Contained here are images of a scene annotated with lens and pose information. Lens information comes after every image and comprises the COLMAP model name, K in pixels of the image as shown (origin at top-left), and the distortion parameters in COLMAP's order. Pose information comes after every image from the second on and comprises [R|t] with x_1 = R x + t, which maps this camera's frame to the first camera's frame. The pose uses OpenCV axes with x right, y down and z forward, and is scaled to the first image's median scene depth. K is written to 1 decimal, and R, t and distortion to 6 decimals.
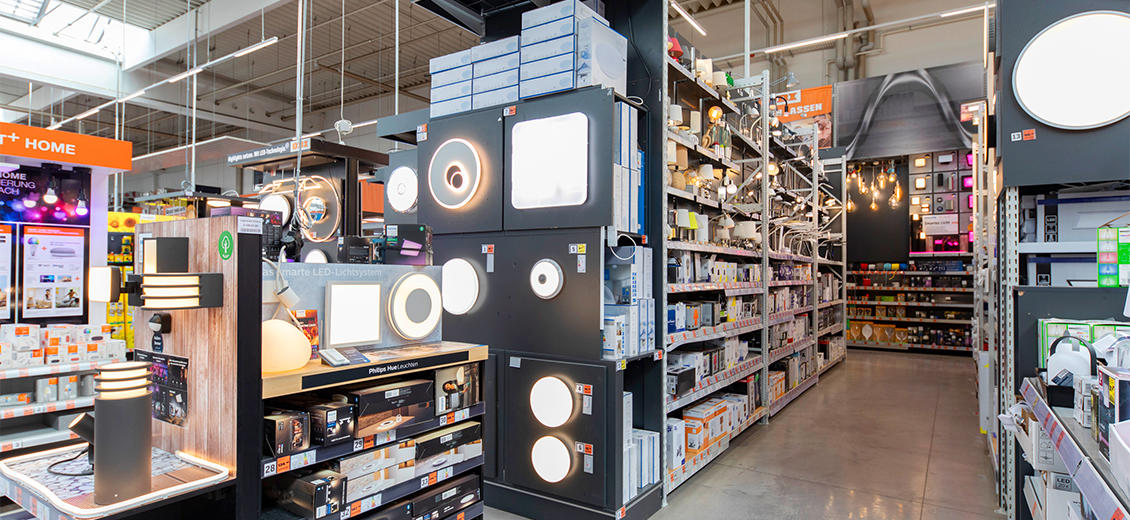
lens RADIAL K [[580.9, 0, 565.7], [0, 580.9, 263.1], [0, 0, 1]] dist [-0.000617, -0.000015]
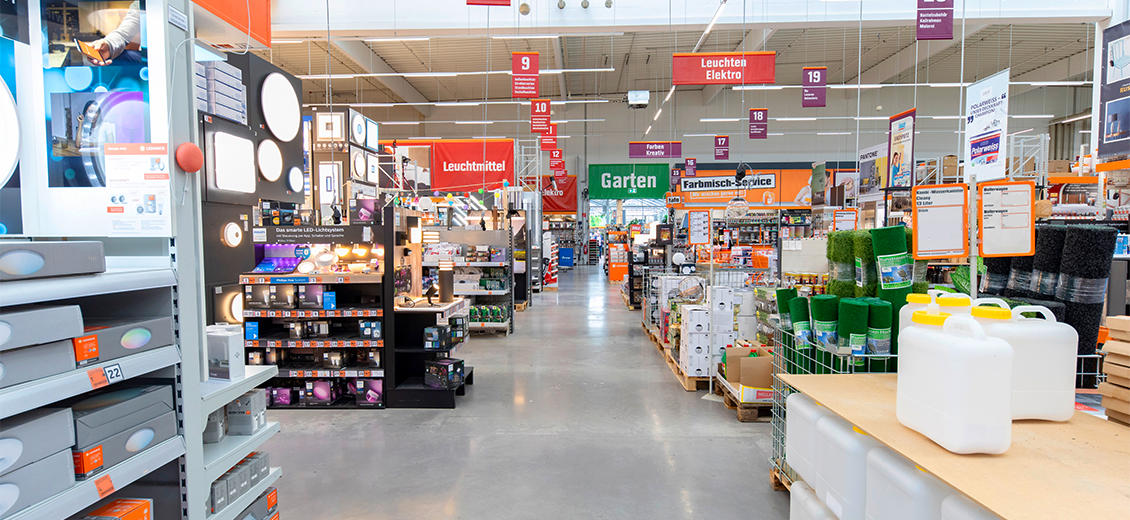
lens RADIAL K [[575.2, 0, 565.1], [0, 575.2, 260.6], [0, 0, 1]] dist [-0.000744, -0.000016]
pose [[-0.529194, -0.047564, 0.847167, -1.930610], [-0.020805, 0.998855, 0.043084, 0.010184], [-0.848246, 0.005174, -0.529577, 1.083749]]
